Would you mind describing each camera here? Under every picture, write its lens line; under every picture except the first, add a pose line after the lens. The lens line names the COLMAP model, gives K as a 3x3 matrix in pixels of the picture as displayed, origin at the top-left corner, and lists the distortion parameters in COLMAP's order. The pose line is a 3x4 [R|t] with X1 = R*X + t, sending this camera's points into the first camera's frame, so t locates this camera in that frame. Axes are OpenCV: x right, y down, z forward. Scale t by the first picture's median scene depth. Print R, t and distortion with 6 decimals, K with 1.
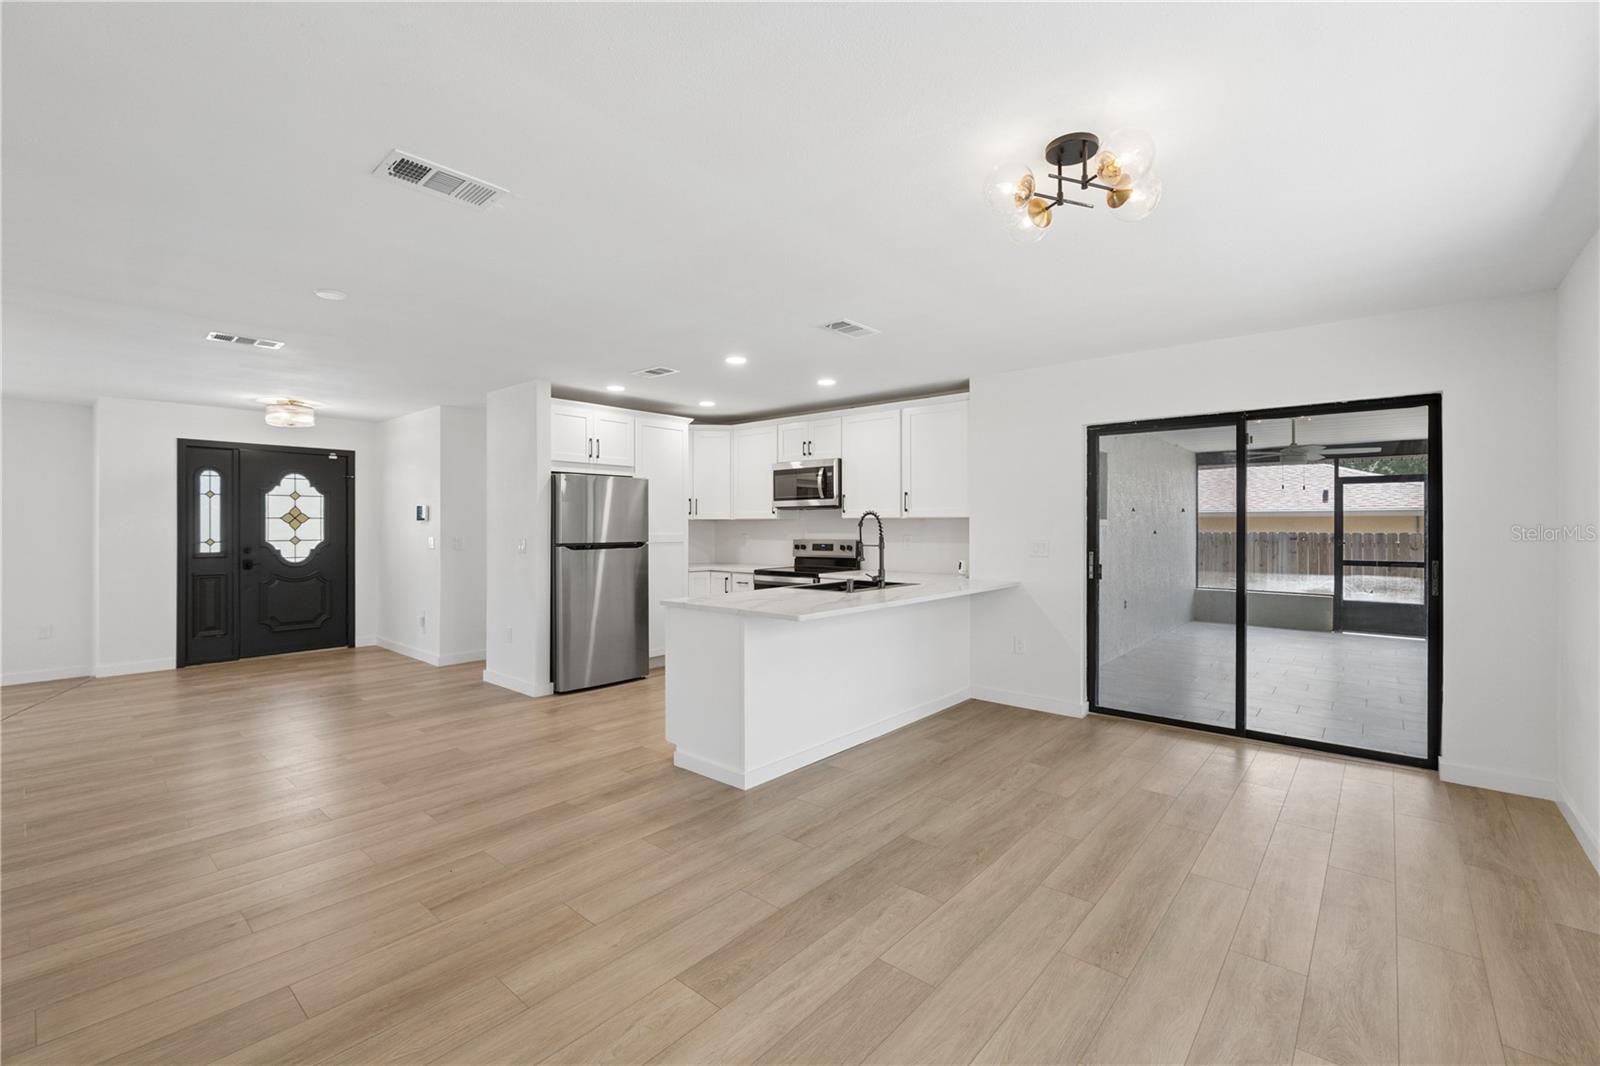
lens RADIAL K [[680.2, 0, 799.2], [0, 680.2, 517.6], [0, 0, 1]] dist [-0.000201, -0.000075]
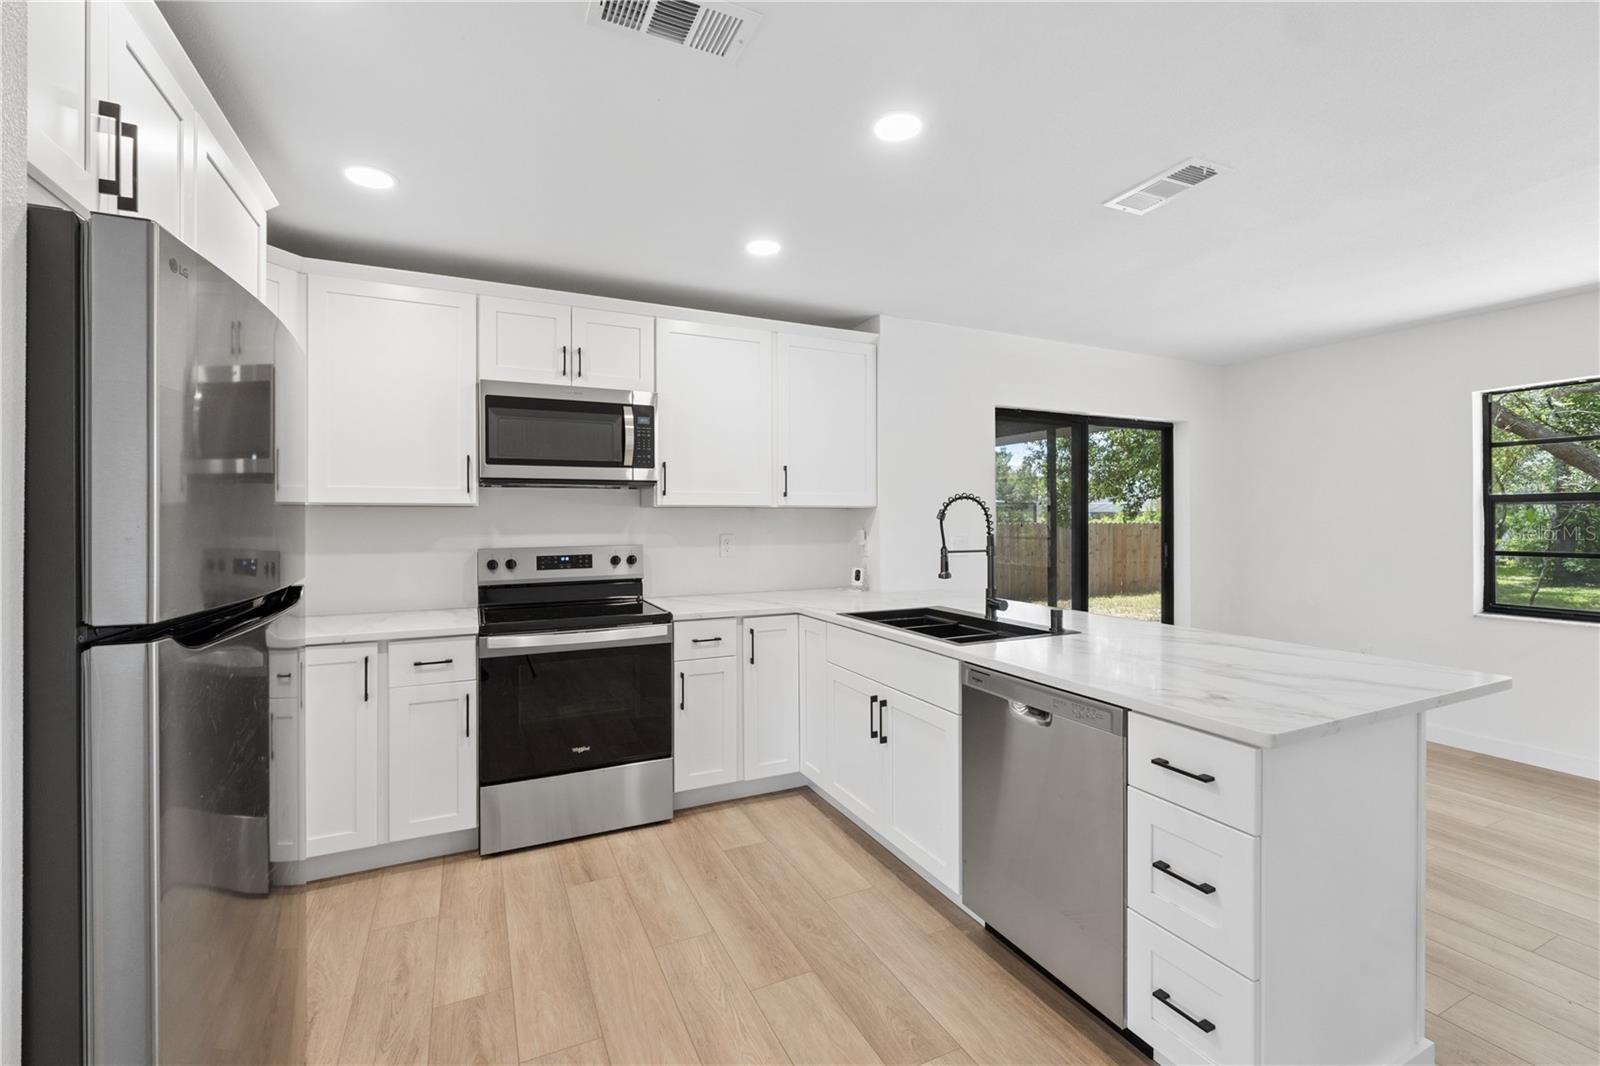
lens RADIAL K [[680.2, 0, 799.2], [0, 680.2, 517.6], [0, 0, 1]] dist [-0.000201, -0.000075]
pose [[0.400997, 0.000070, 0.916079, -0.384621], [-0.008160, 0.999961, 0.003495, 0.007608], [-0.916043, -0.008876, 0.400982, 0.676946]]
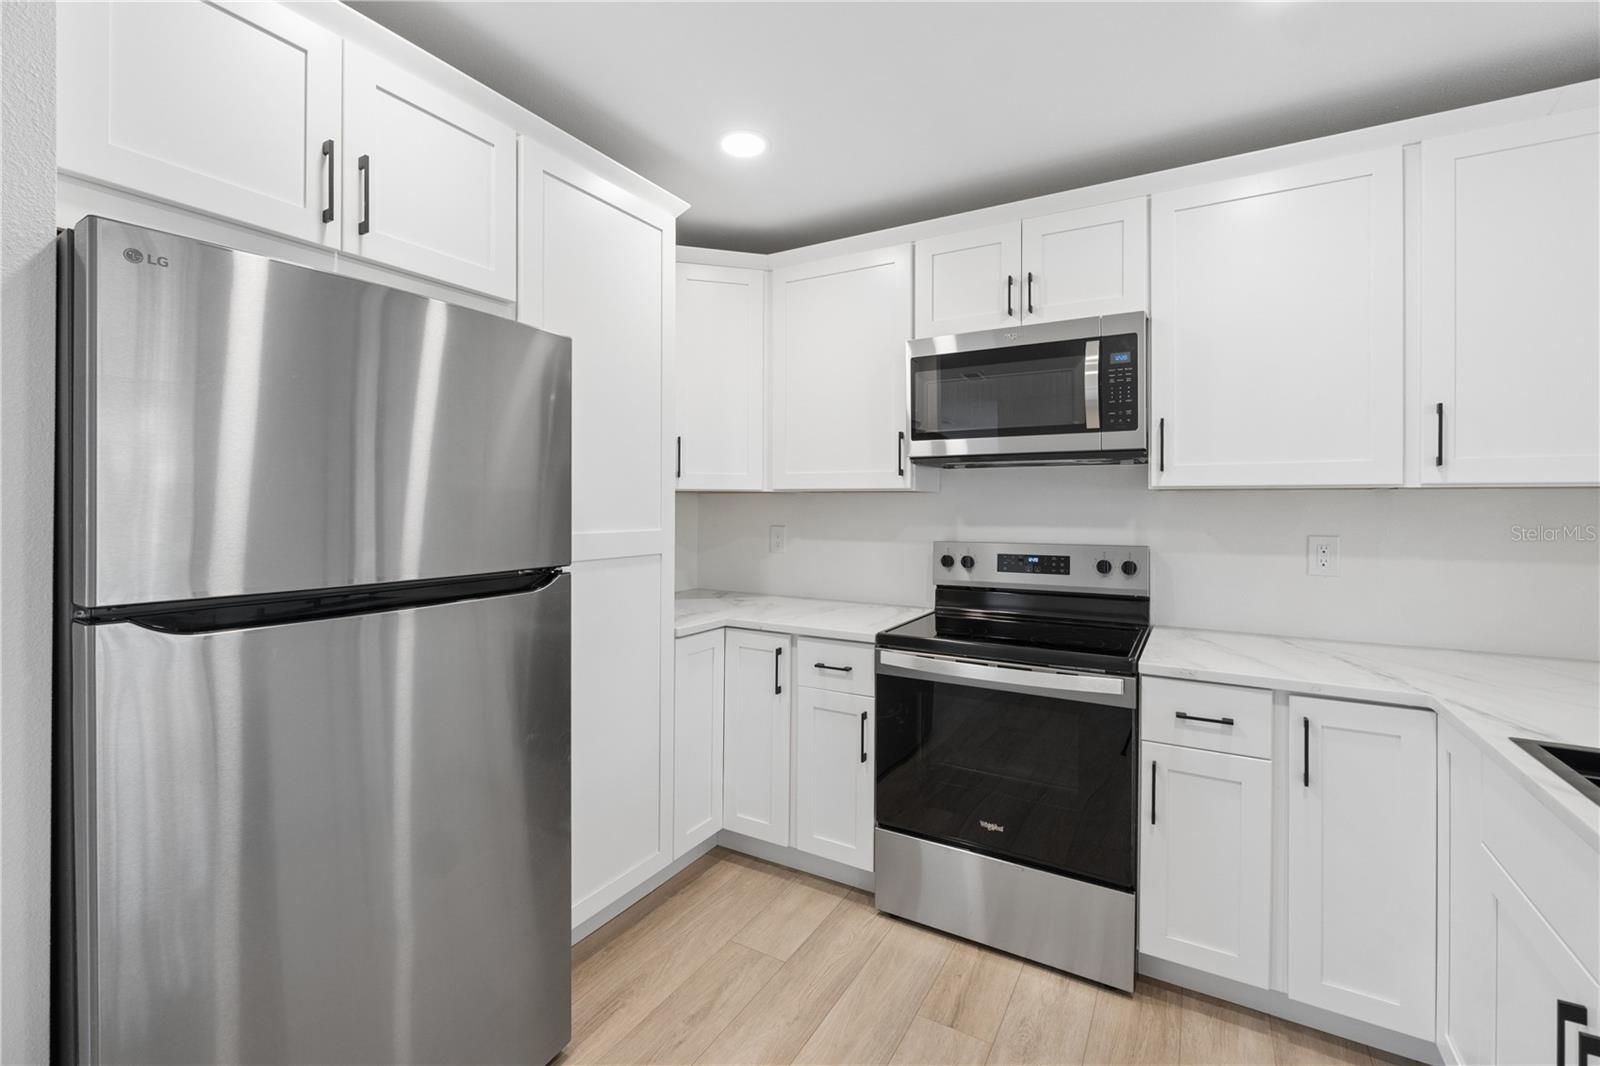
lens RADIAL K [[686.9, 0, 803.7], [0, 686.9, 506.4], [0, 0, 1]] dist [-0.002092, -0.000031]
pose [[0.982239, 0.002255, 0.187622, -0.176088], [-0.005431, 0.999850, 0.016417, 0.005825], [-0.187557, -0.017145, 0.982104, 0.685820]]
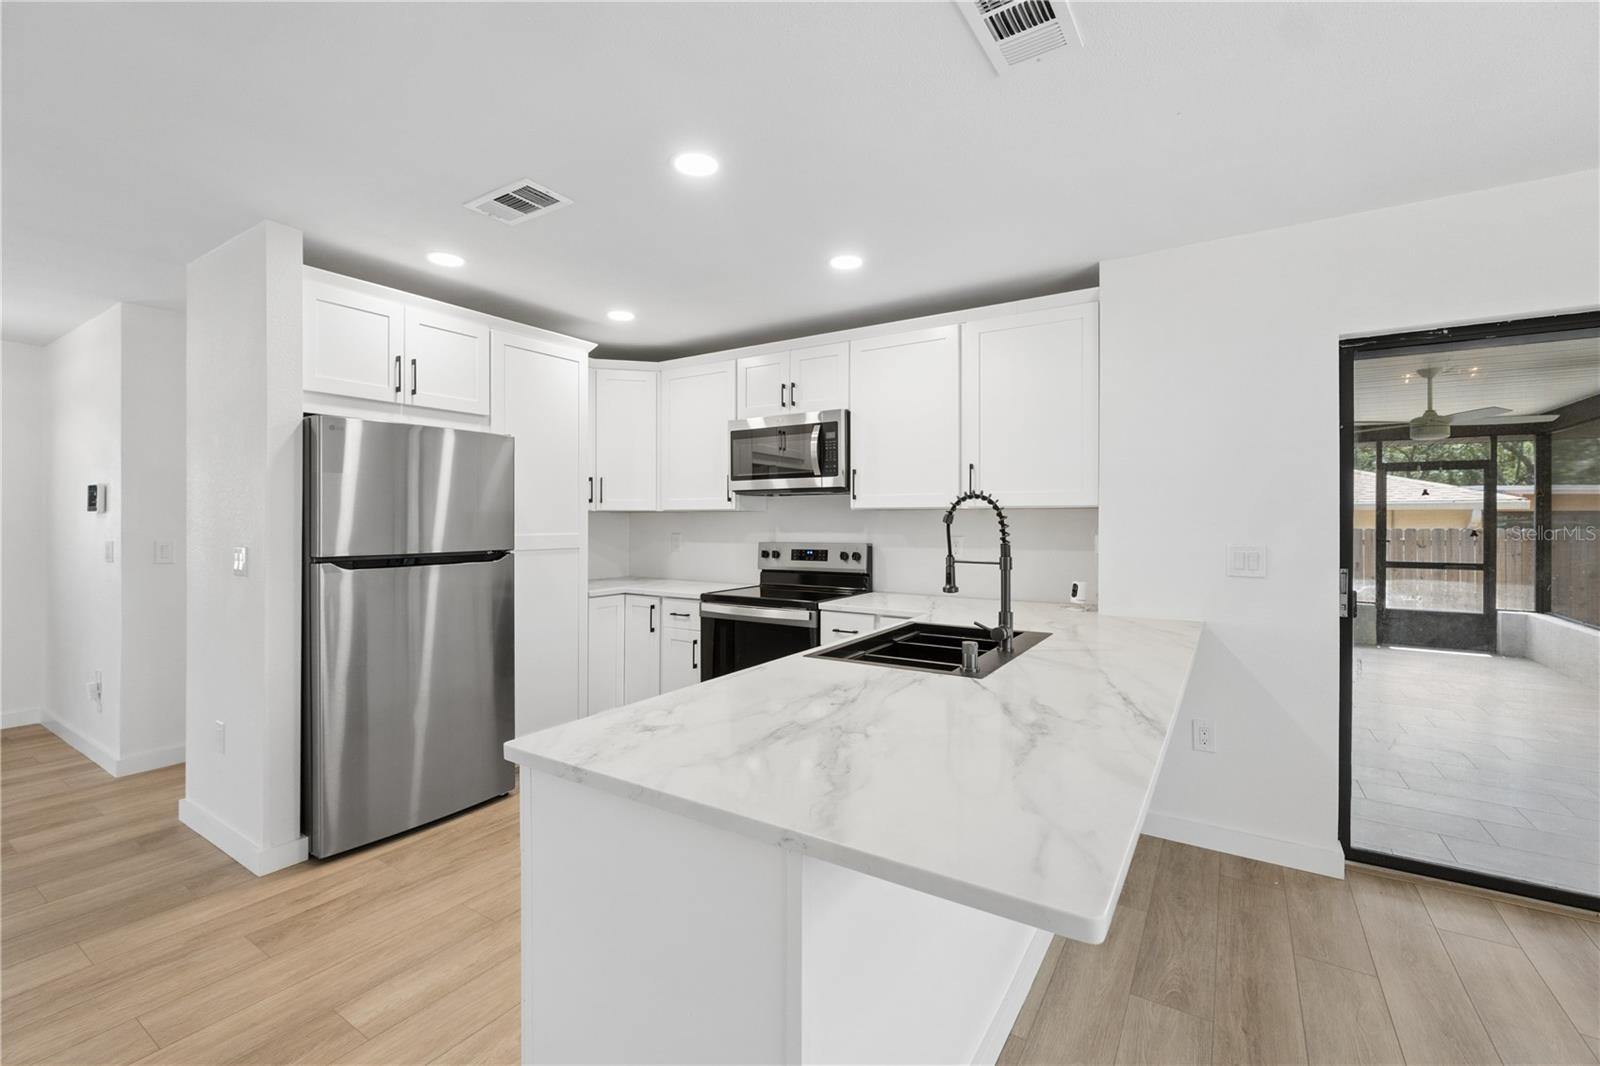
lens RADIAL K [[680.2, 0, 799.2], [0, 680.2, 517.6], [0, 0, 1]] dist [-0.000201, -0.000075]
pose [[0.990056, 0.001092, 0.140670, -0.067252], [-0.002348, 0.999959, 0.008764, 0.003703], [-0.140654, -0.009007, 0.990018, 0.403803]]
